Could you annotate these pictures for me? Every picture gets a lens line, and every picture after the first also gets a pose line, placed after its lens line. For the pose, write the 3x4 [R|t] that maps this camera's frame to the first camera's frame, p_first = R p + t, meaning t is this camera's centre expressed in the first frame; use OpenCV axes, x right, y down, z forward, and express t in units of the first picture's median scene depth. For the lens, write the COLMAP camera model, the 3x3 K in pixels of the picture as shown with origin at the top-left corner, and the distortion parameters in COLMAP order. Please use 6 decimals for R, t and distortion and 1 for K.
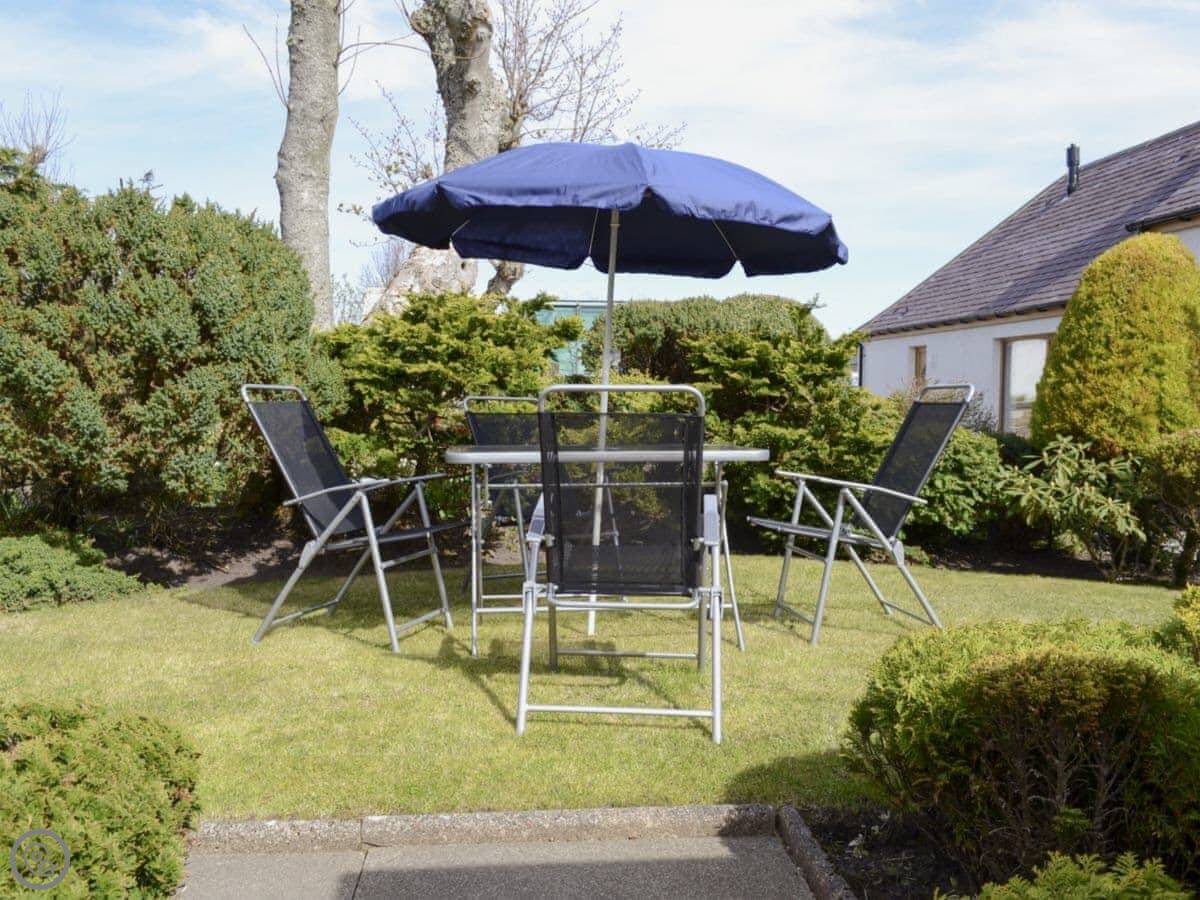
lens RADIAL K [[1076.4, 0, 600.0], [0, 1076.4, 450.0], [0, 0, 1]] dist [0.003945, 0.010188]
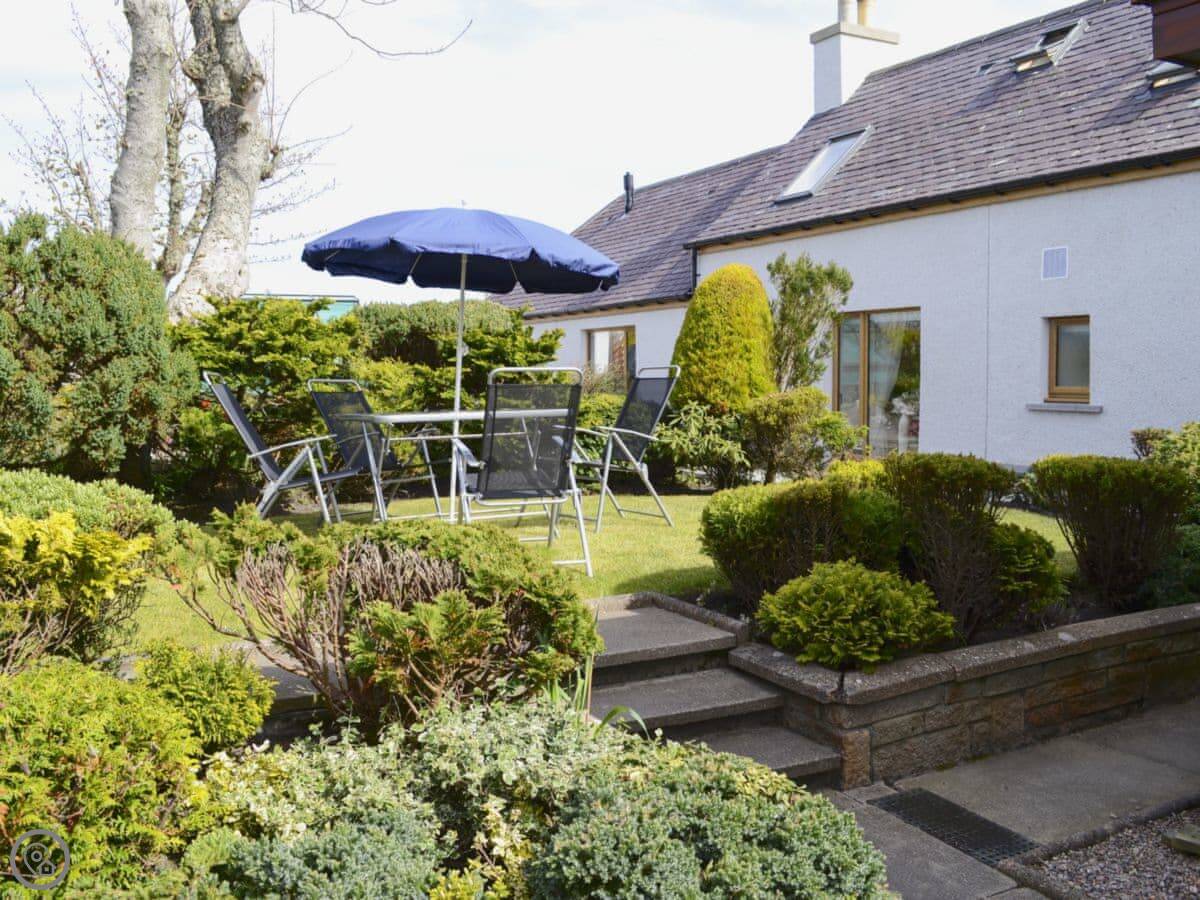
lens RADIAL K [[1089.7, 0, 600.0], [0, 1089.7, 450.0], [0, 0, 1]] dist [-0.091716, -0.001362]
pose [[0.909130, -0.041154, 0.414475, -0.308306], [0.035834, 0.999145, 0.020606, 0.018706], [-0.414968, -0.003881, 0.909828, -0.302831]]
